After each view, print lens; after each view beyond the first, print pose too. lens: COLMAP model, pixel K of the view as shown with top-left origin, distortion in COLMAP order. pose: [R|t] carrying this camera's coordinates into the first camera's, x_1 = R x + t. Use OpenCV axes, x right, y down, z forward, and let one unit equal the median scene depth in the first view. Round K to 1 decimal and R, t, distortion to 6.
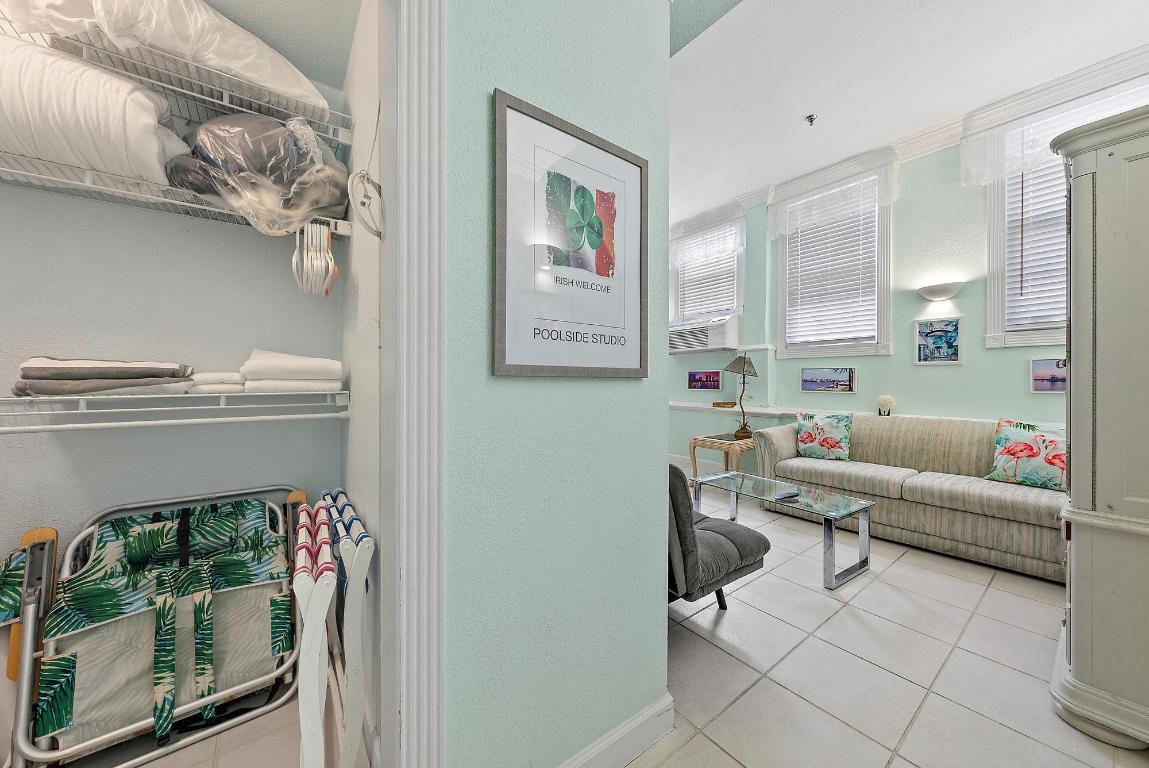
lens RADIAL K [[404.3, 0, 578.3], [0, 404.3, 379.2], [0, 0, 1]] dist [0.001295, 0.000264]
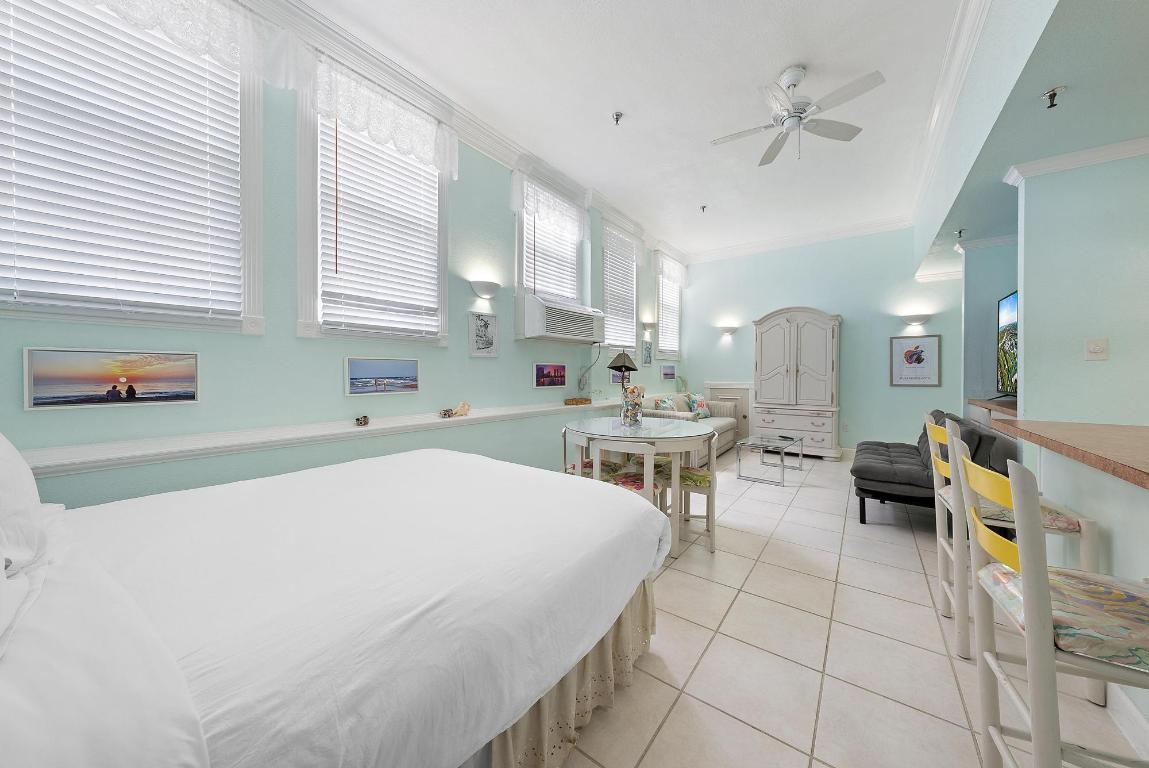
lens RADIAL K [[392.3, 0, 577.1], [0, 392.3, 377.6], [0, 0, 1]] dist [-0.000701, -0.000147]
pose [[-0.275193, -0.010072, 0.961336, -0.717068], [-0.003039, 0.999949, 0.009607, -0.000974], [-0.961384, -0.000278, -0.275210, 1.788518]]
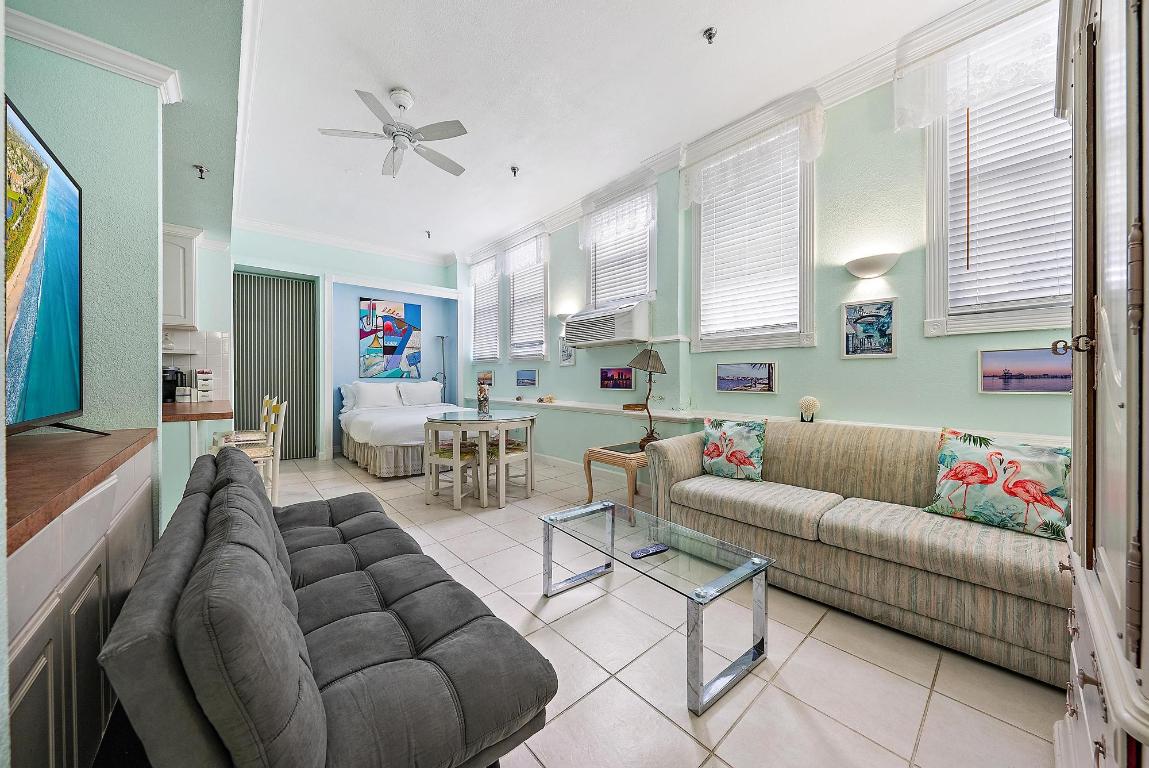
lens RADIAL K [[392.3, 0, 577.1], [0, 392.3, 377.6], [0, 0, 1]] dist [-0.000701, -0.000147]
pose [[0.997520, -0.002761, 0.070324, 0.259016], [0.002703, 0.999996, 0.000913, 0.000397], [-0.070327, -0.000721, 0.997524, 0.267343]]
